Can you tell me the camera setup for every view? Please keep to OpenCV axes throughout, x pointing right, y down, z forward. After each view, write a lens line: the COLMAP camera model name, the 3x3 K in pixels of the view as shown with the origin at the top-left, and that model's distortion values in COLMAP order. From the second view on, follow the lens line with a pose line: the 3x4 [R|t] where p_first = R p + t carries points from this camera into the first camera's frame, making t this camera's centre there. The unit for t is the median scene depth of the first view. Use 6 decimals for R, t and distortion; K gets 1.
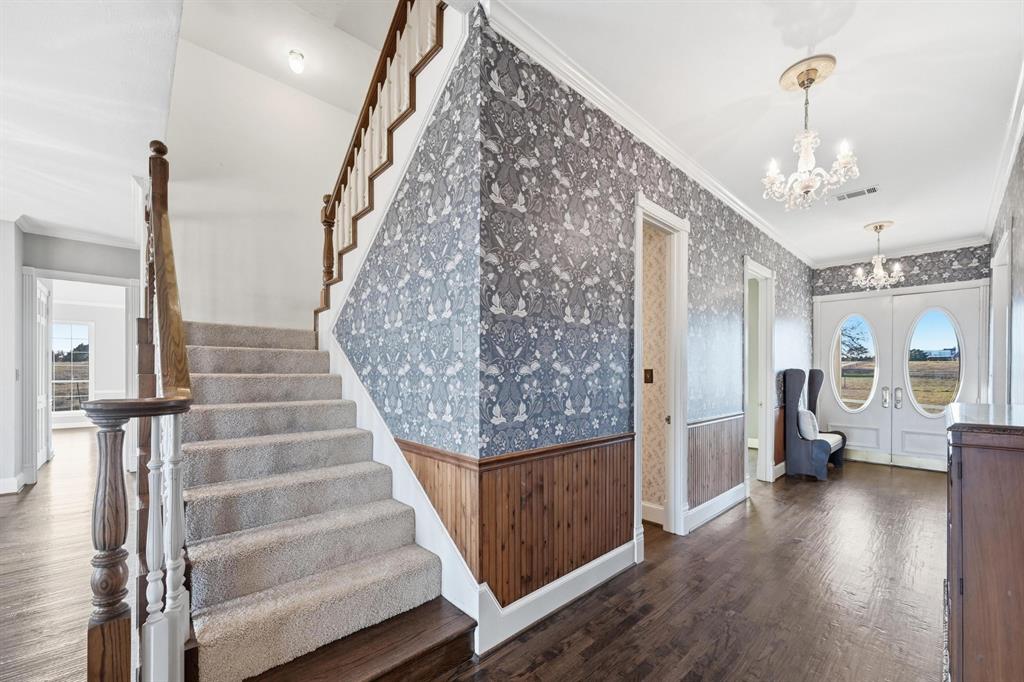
lens RADIAL K [[405.8, 0, 511.8], [0, 405.8, 374.8], [0, 0, 1]] dist [-0.000685, 0.000176]
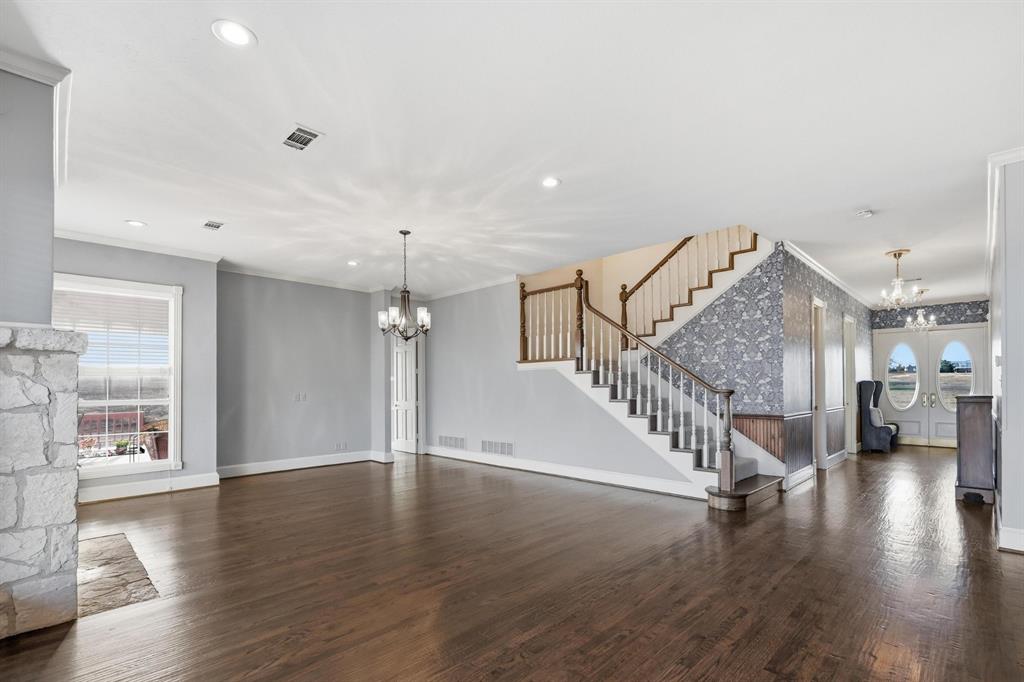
lens RADIAL K [[461.3, 0, 513.7], [0, 461.3, 385.9], [0, 0, 1]] dist [0.004151, 0.000168]
pose [[0.999337, -0.006733, 0.035794, -0.710332], [0.007096, 0.999924, -0.010040, 0.013948], [-0.035724, 0.010287, 0.999309, -0.707628]]
